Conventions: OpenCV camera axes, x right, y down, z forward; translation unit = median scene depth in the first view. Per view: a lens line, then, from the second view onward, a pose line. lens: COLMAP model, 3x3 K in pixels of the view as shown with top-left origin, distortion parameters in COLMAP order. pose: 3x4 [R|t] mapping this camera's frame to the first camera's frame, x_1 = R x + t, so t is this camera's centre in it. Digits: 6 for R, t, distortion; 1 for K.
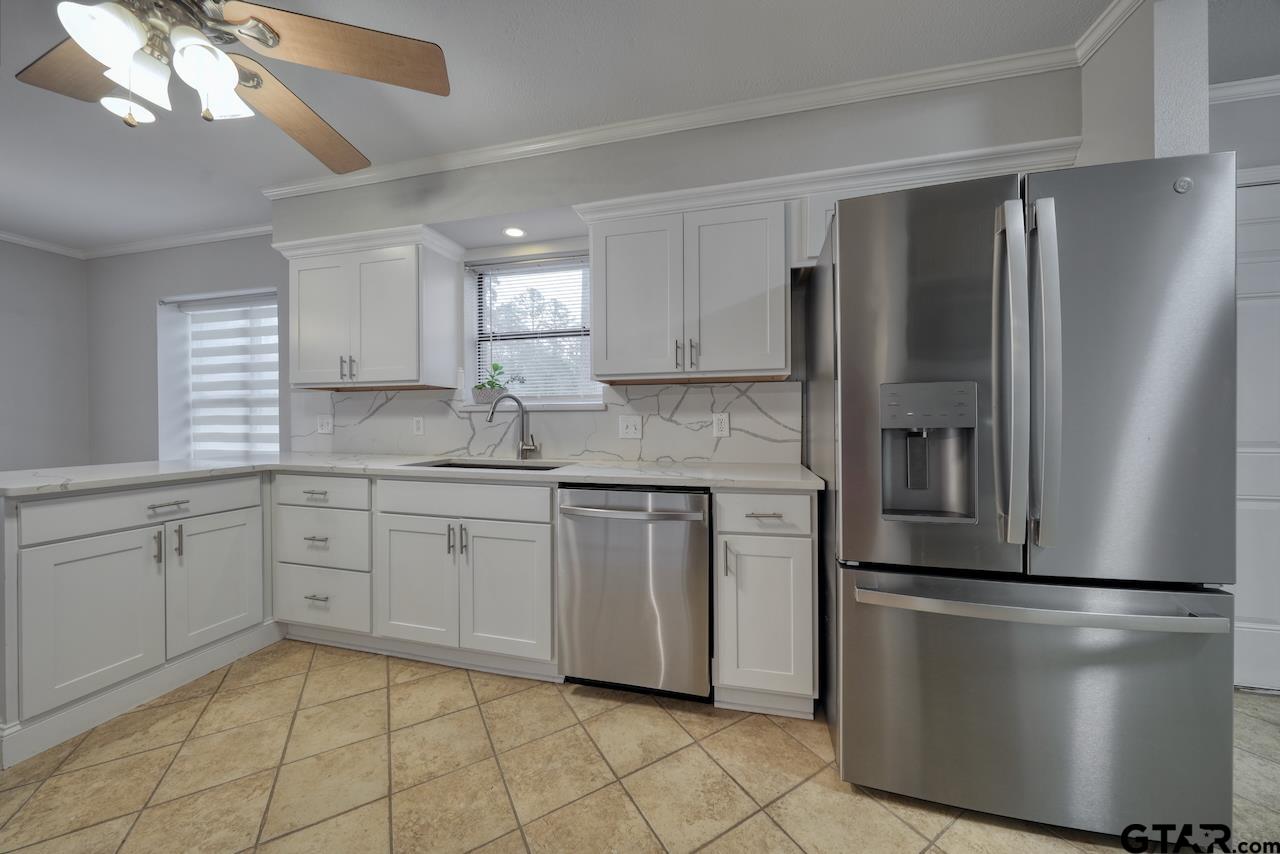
lens RADIAL K [[433.4, 0, 641.3], [0, 433.4, 423.7], [0, 0, 1]] dist [-0.005462, 0.001151]
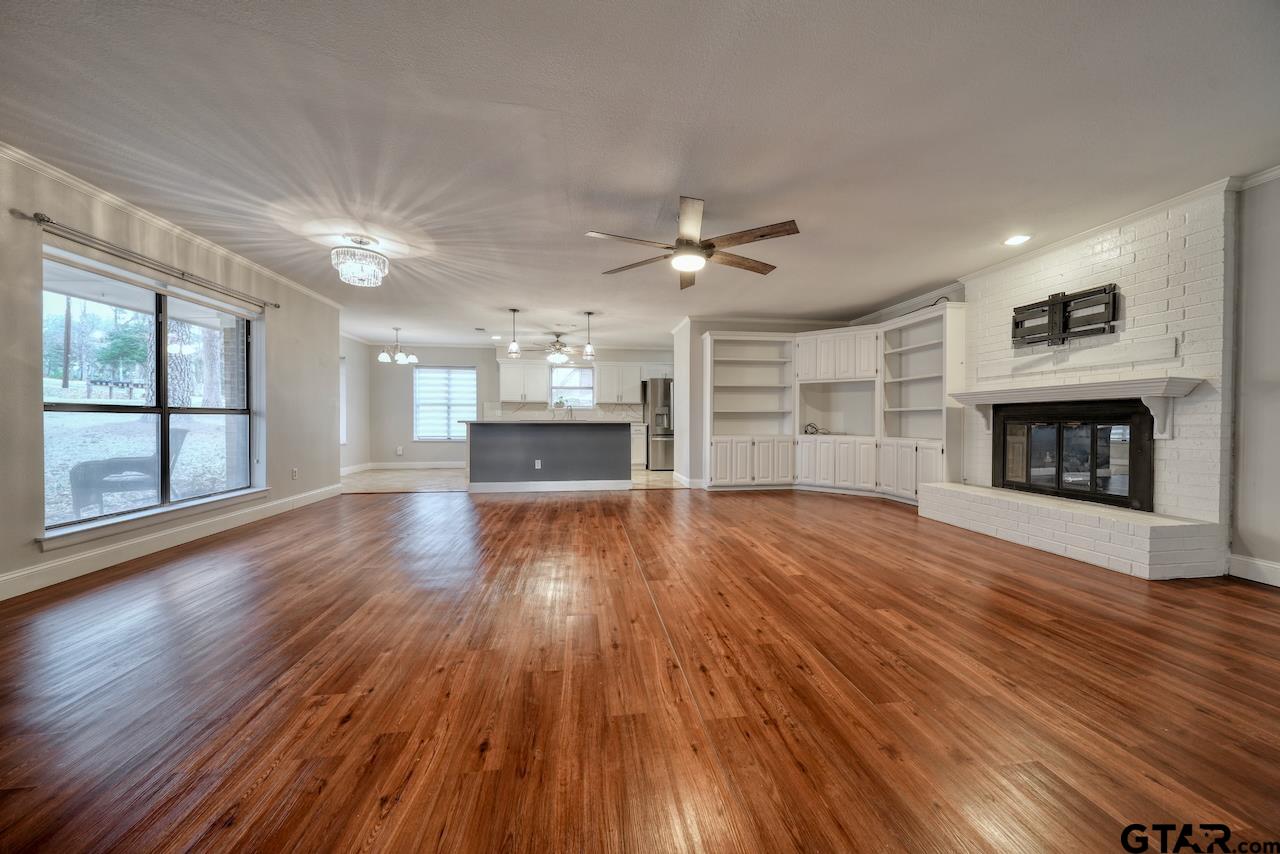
lens RADIAL K [[433.4, 0, 643.8], [0, 433.4, 425.7], [0, 0, 1]] dist [-0.005462, 0.001151]
pose [[0.922916, 0.000645, 0.385001, -1.306854], [-0.003546, 0.999970, 0.006825, 0.088208], [-0.384985, -0.007664, 0.922891, -3.038702]]
